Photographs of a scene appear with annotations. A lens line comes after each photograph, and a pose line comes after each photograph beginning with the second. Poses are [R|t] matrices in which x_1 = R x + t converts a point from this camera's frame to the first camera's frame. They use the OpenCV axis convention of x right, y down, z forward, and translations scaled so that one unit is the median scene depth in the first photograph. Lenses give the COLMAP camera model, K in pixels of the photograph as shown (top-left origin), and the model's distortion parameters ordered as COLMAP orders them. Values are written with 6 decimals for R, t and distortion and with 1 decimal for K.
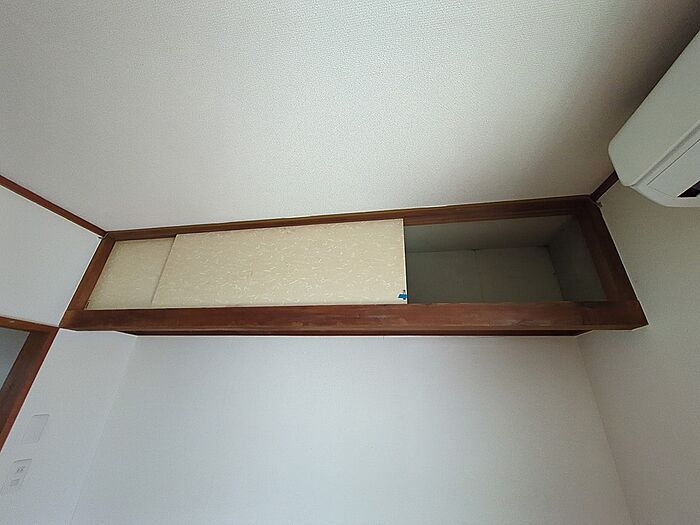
lens RADIAL K [[275.0, 0, 351.1], [0, 275.0, 262.3], [0, 0, 1]] dist [0.004392, 0.000427]
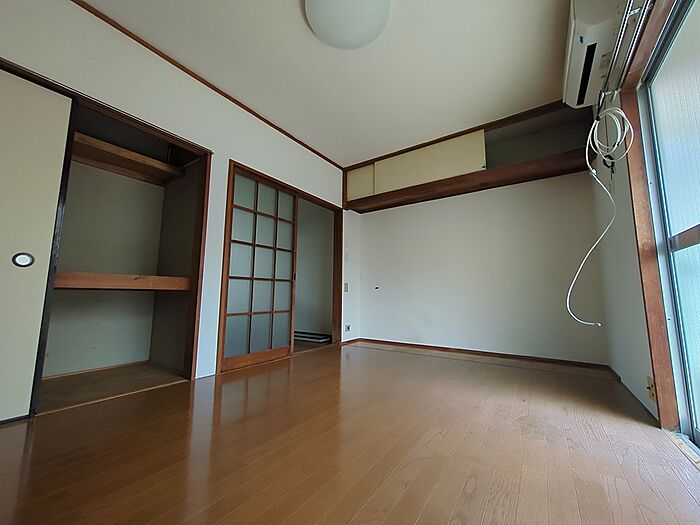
lens RADIAL K [[275.0, 0, 350.9], [0, 275.0, 261.4], [0, 0, 1]] dist [0.004392, 0.000427]
pose [[0.912984, -0.077546, -0.400558, 0.027452], [0.195006, 0.945309, 0.261466, 0.045262], [0.358376, -0.316825, 0.878174, -1.474135]]
